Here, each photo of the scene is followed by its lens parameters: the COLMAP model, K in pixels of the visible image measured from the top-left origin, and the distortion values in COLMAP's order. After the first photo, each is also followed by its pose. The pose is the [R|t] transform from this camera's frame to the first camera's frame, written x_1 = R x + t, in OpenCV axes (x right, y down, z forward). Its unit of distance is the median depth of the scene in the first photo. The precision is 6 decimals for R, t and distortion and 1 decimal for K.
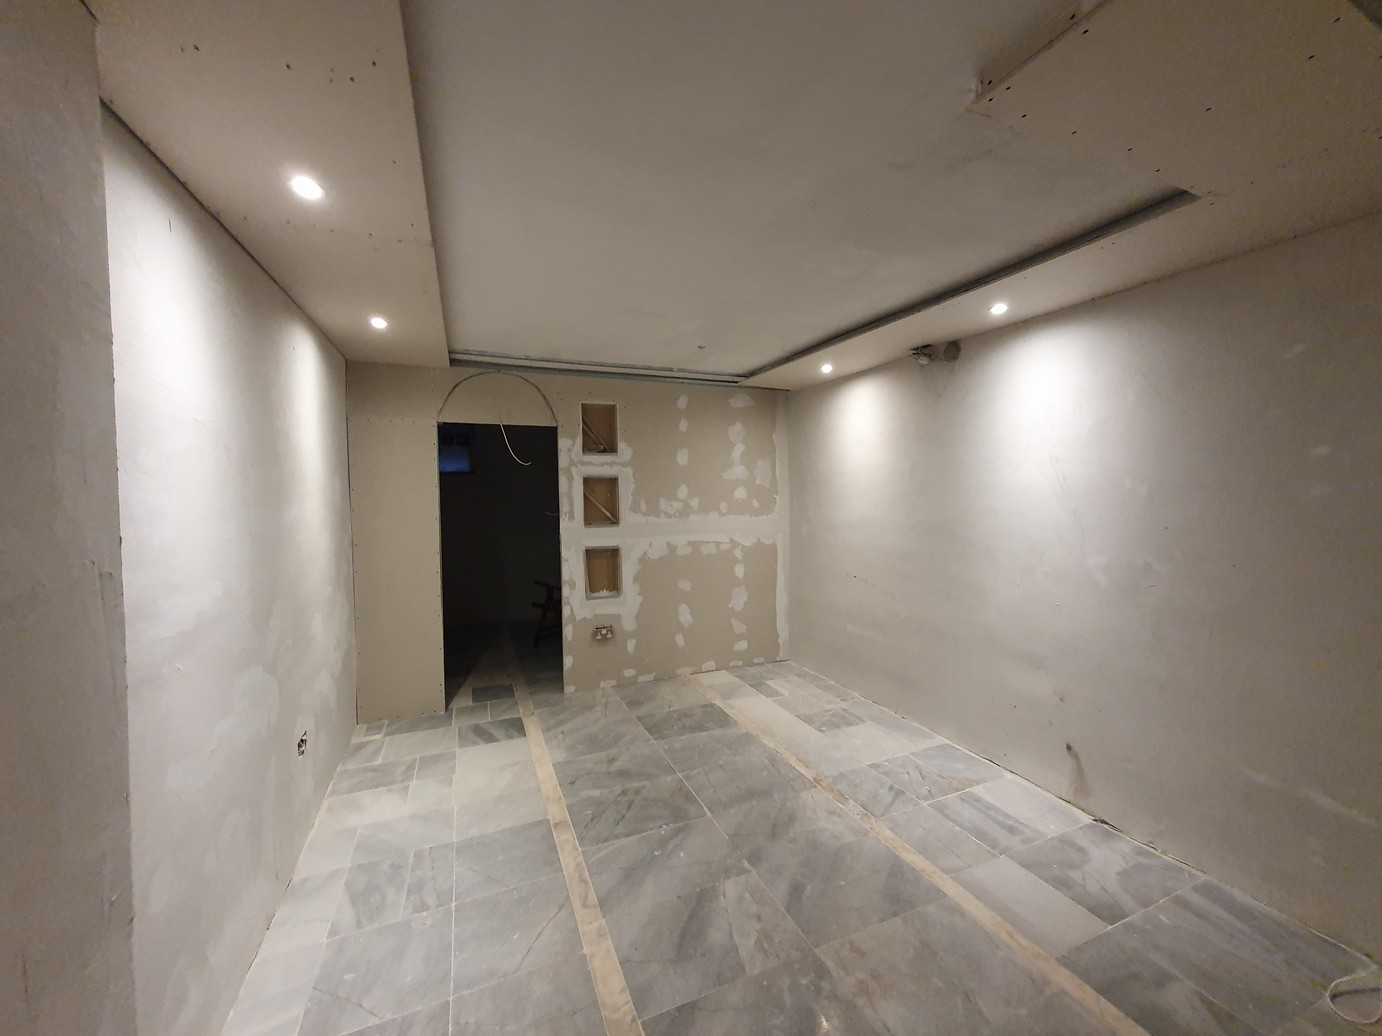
lens RADIAL K [[543.6, 0, 687.0], [0, 543.6, 518.2], [0, 0, 1]] dist [0.007675, 0.000018]
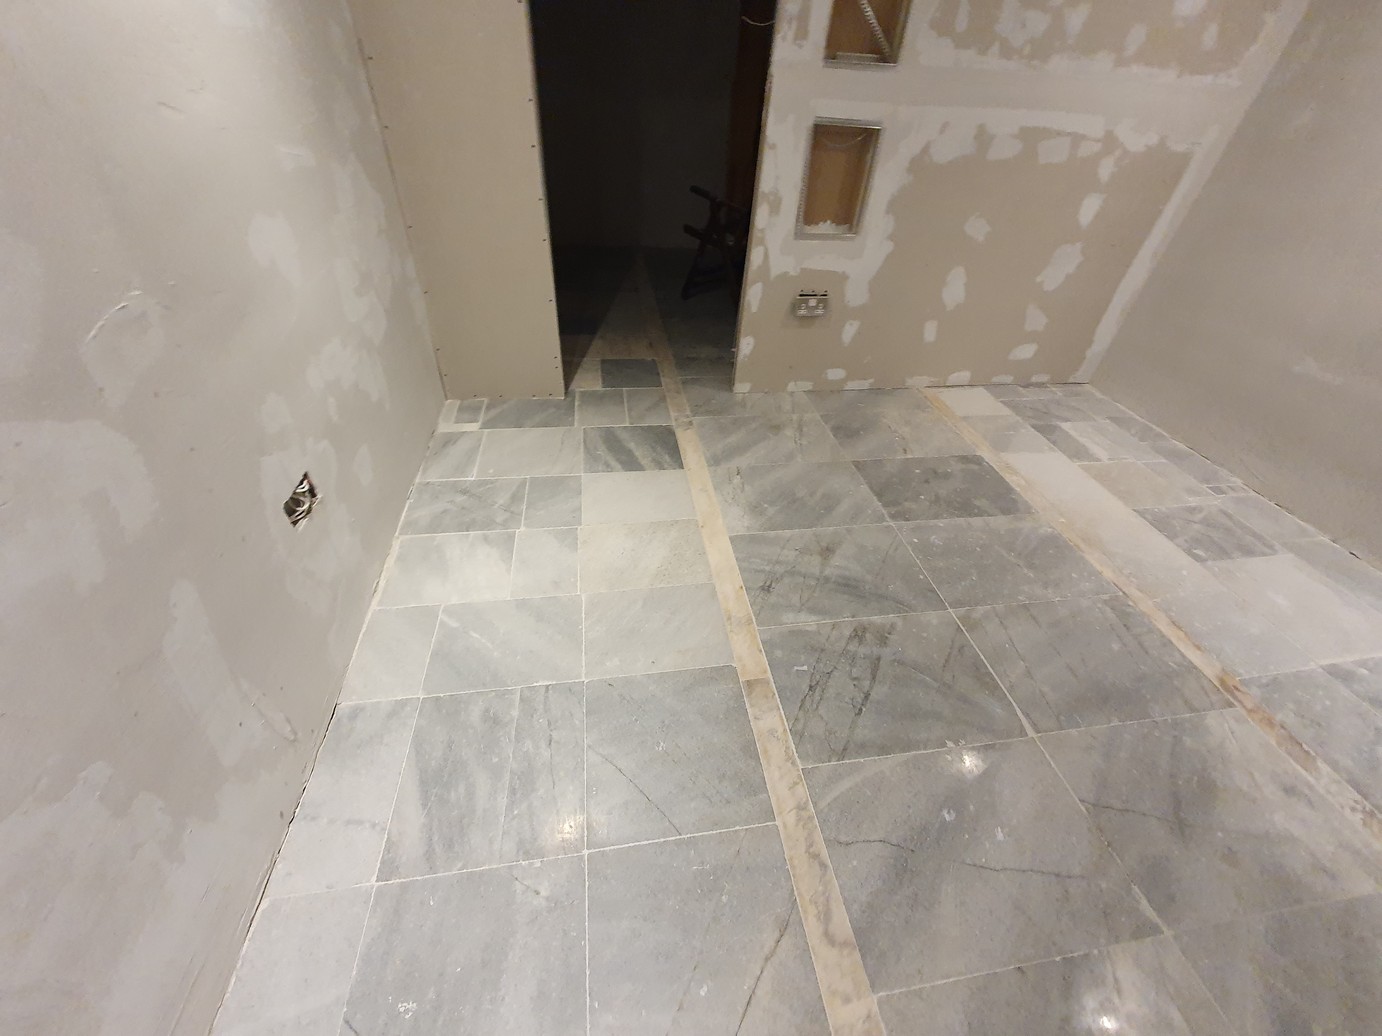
lens RADIAL K [[543.6, 0, 685.8], [0, 543.6, 516.1], [0, 0, 1]] dist [0.007675, 0.000018]
pose [[0.968796, 0.202207, -0.143341, -0.157311], [-0.076008, 0.792819, 0.604698, 0.048873], [0.235918, -0.574934, 0.783450, 0.387709]]
